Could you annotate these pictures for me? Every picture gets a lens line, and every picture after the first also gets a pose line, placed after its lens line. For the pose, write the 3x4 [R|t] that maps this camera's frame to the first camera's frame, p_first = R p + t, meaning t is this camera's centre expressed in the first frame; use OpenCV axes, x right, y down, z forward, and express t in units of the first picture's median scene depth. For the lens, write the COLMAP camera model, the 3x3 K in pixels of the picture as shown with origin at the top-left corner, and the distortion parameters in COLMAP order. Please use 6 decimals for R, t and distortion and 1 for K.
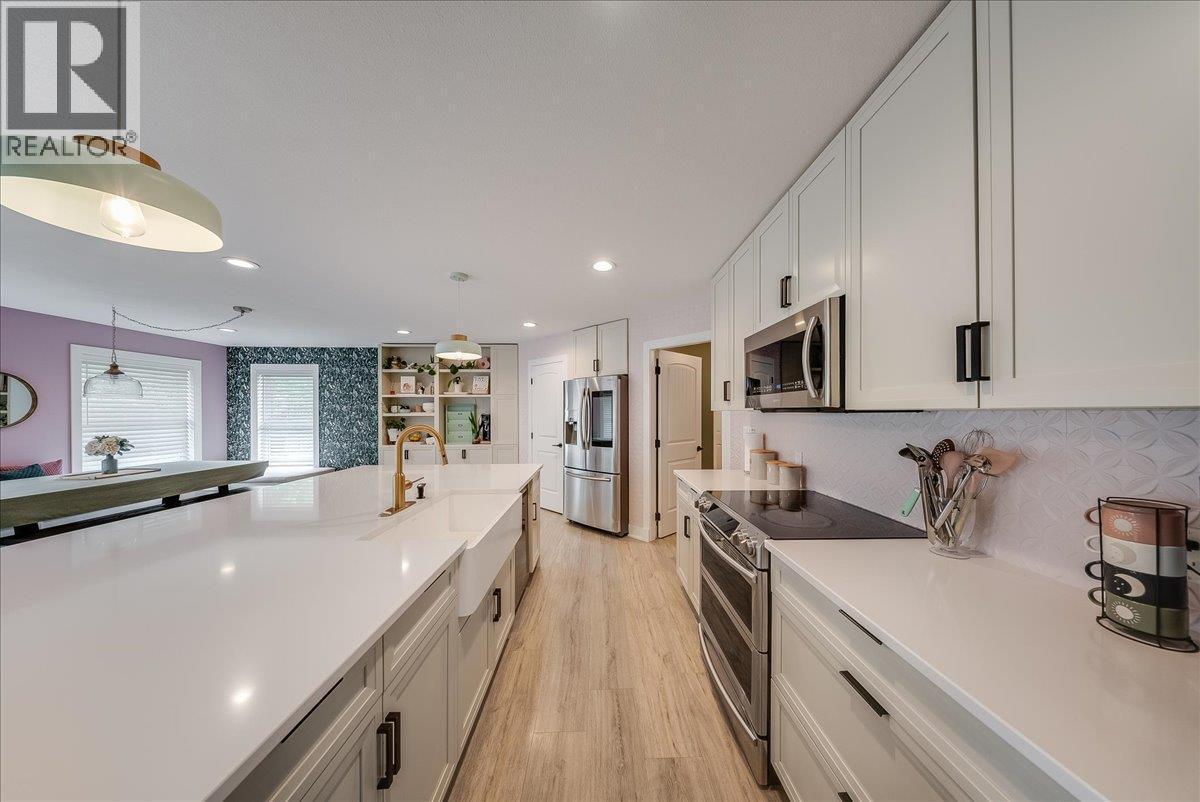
lens RADIAL K [[359.5, 0, 605.1], [0, 359.5, 411.4], [0, 0, 1]] dist [0.000618, -0.000873]
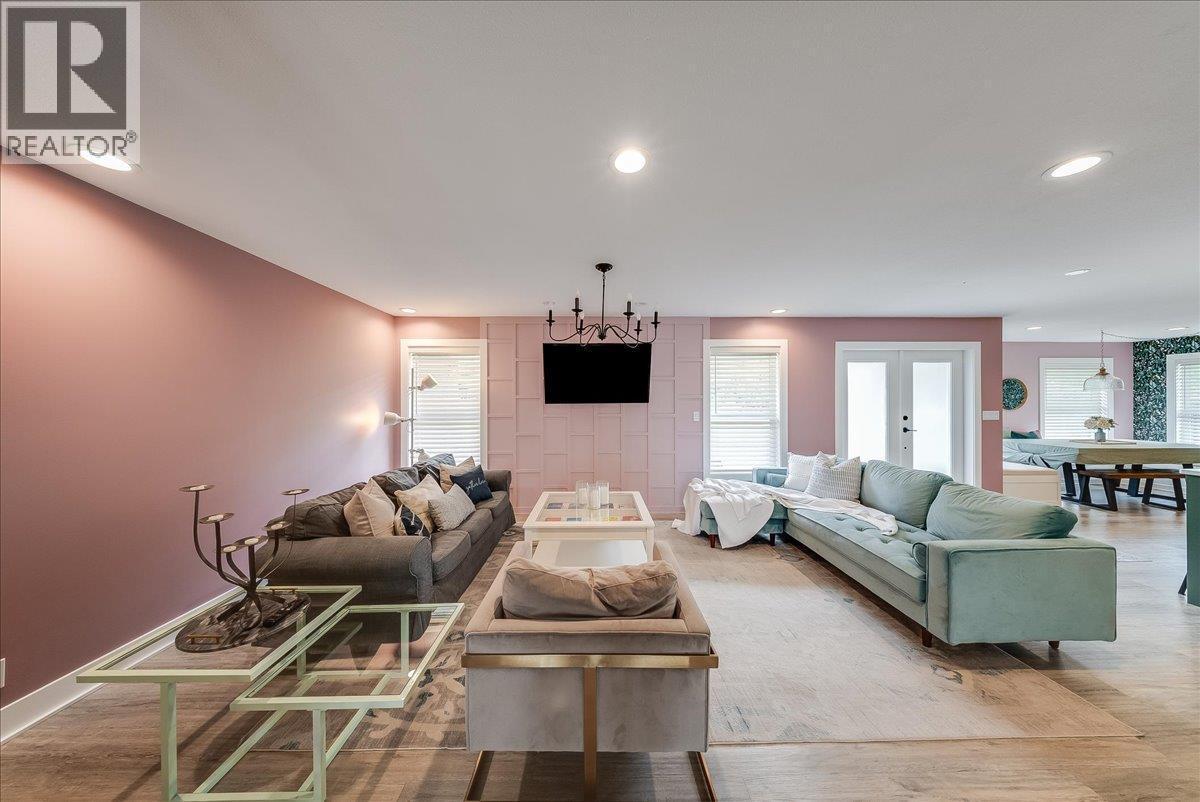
lens RADIAL K [[359.5, 0, 603.8], [0, 359.5, 401.1], [0, 0, 1]] dist [0.000618, -0.000873]
pose [[-0.012917, 0.000368, -0.999917, 0.119146], [0.004162, 0.999991, 0.000314, -0.004657], [0.999908, -0.004158, -0.012918, -0.891826]]
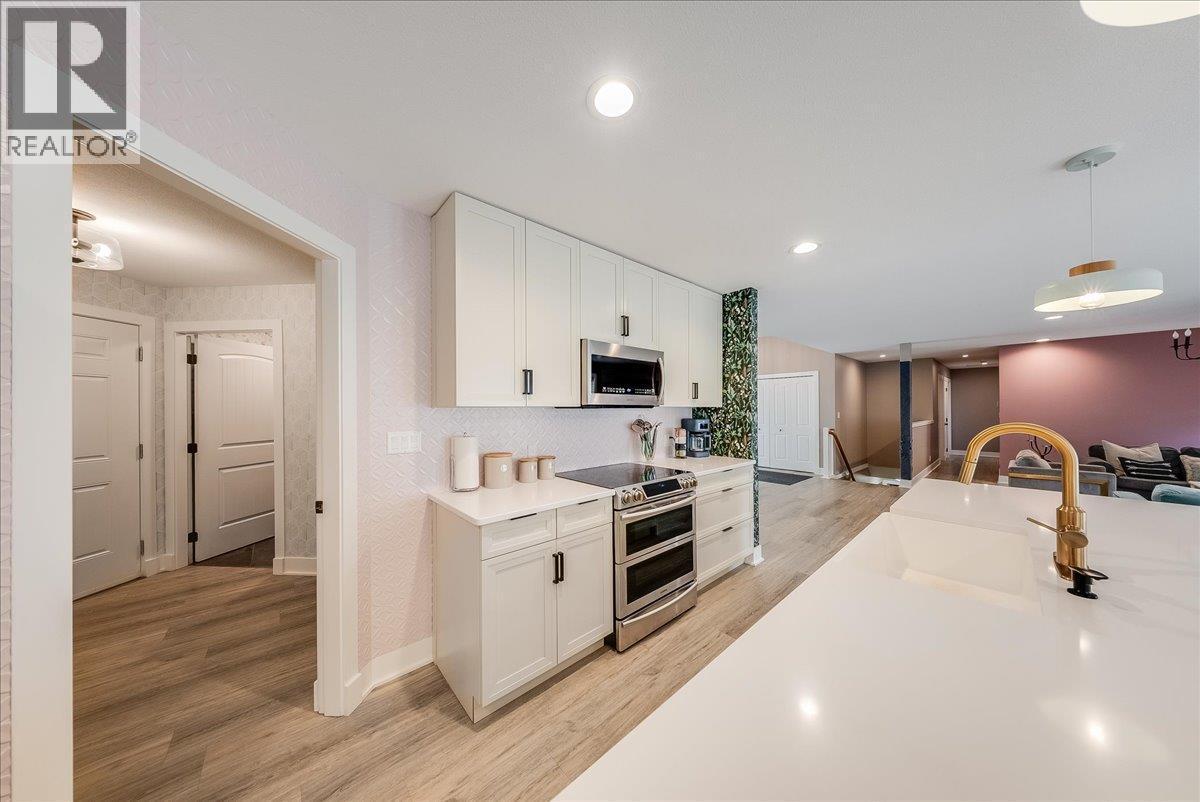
lens RADIAL K [[359.5, 0, 599.6], [0, 359.5, 406.0], [0, 0, 1]] dist [0.000618, -0.000873]
pose [[-0.642815, 0.011383, 0.765937, -0.217971], [0.006529, 0.999935, -0.009381, 0.003148], [-0.765994, -0.001029, -0.642847, 0.807479]]
